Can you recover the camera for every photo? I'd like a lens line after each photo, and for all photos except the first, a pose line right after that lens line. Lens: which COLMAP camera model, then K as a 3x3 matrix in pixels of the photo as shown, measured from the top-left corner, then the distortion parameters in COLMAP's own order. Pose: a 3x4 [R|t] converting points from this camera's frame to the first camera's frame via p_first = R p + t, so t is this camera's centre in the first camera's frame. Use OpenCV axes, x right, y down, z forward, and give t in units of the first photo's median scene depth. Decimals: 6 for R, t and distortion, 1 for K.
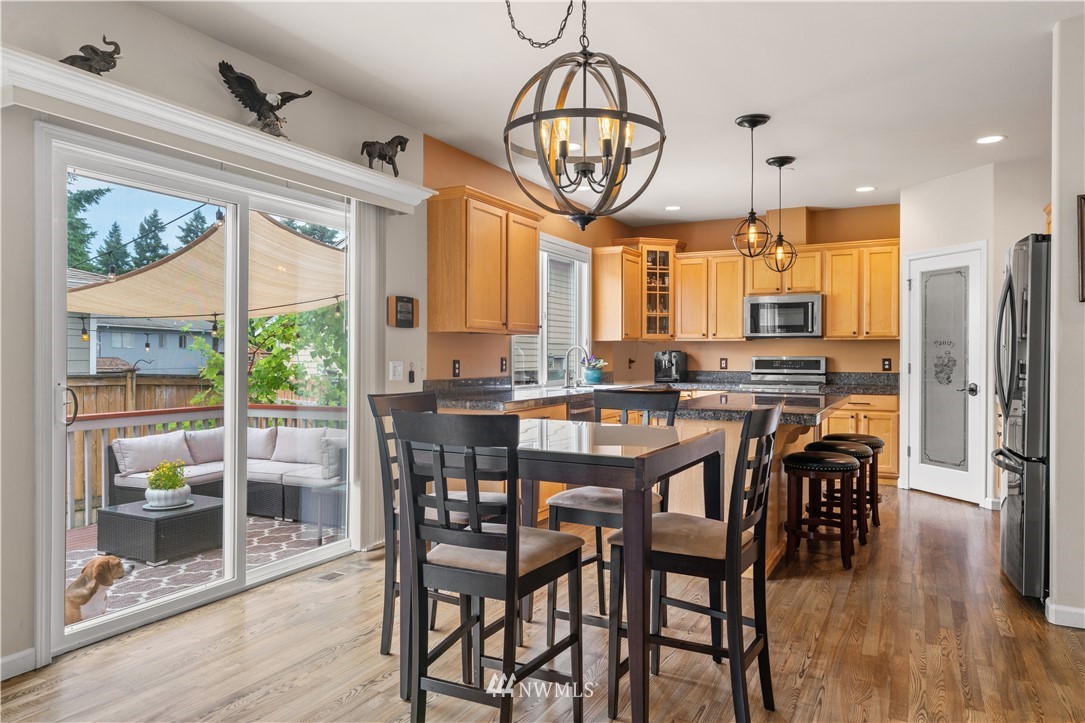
lens RADIAL K [[711.0, 0, 548.0], [0, 711.0, 360.6], [0, 0, 1]] dist [0.005267, 0.003031]
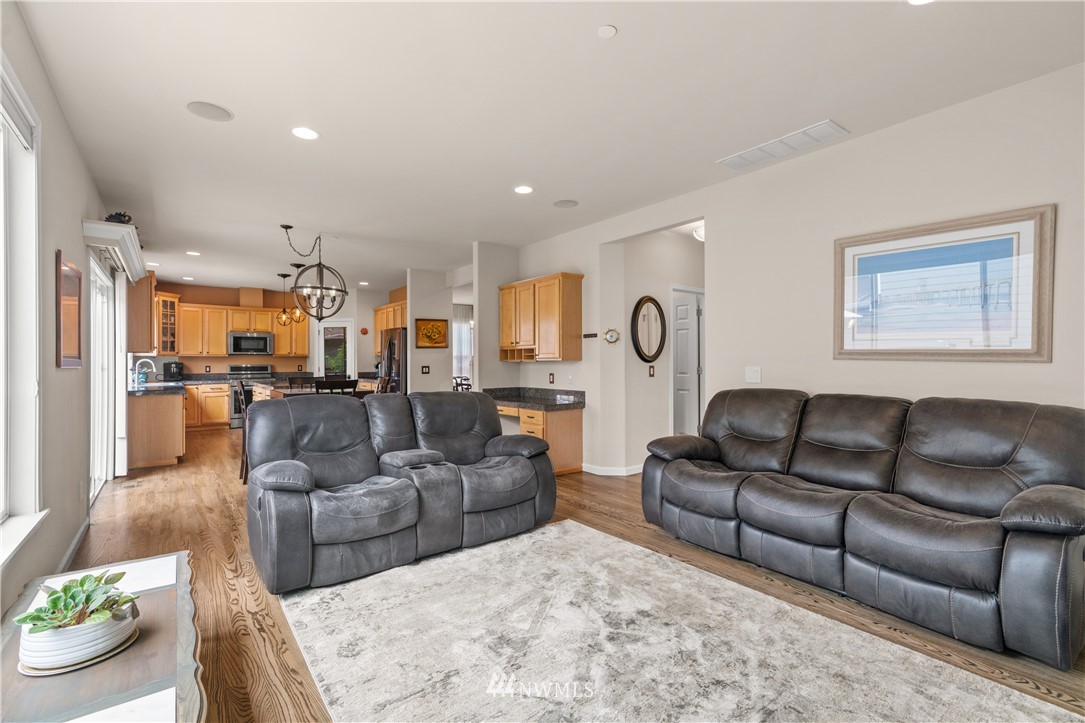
lens RADIAL K [[490.1, 0, 545.5], [0, 490.1, 363.8], [0, 0, 1]] dist [-0.009060, 0.001392]
pose [[0.423787, -0.004117, 0.905753, -0.519620], [0.015370, 0.999878, -0.002646, 0.007524], [-0.905632, 0.015043, 0.423798, -0.275069]]
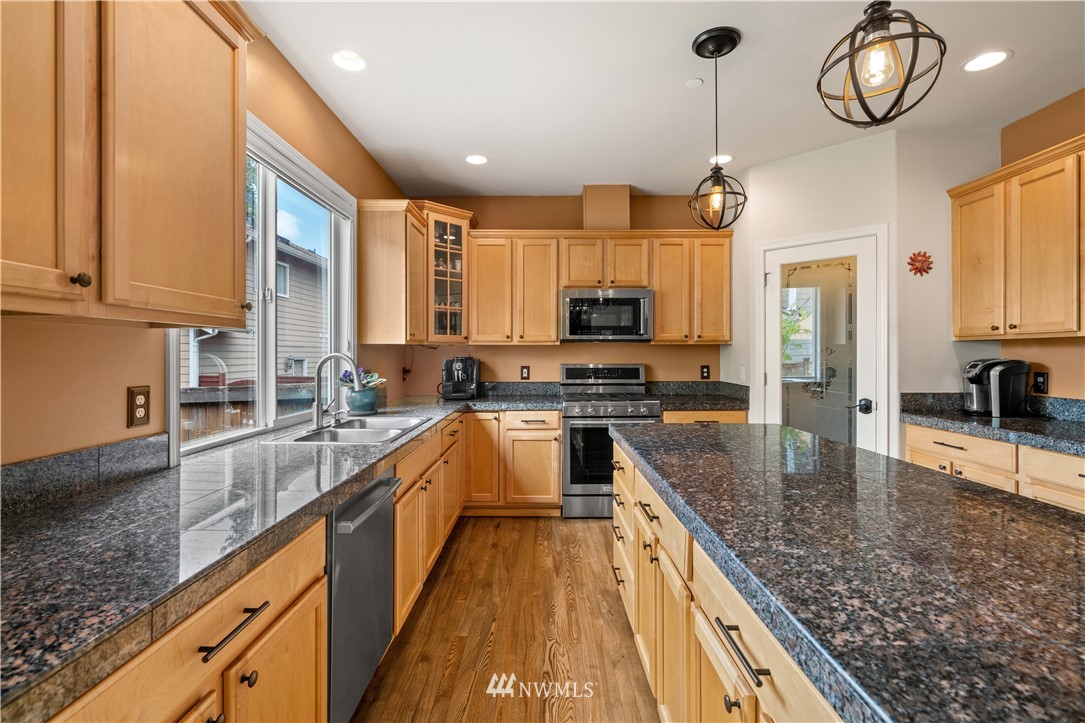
lens RADIAL K [[490.1, 0, 544.1], [0, 490.1, 352.6], [0, 0, 1]] dist [-0.009060, 0.001392]
pose [[0.886415, -0.002281, 0.462887, 0.006609], [0.007303, 0.999932, -0.009059, -0.014488], [-0.462835, 0.011411, 0.886371, 0.525162]]
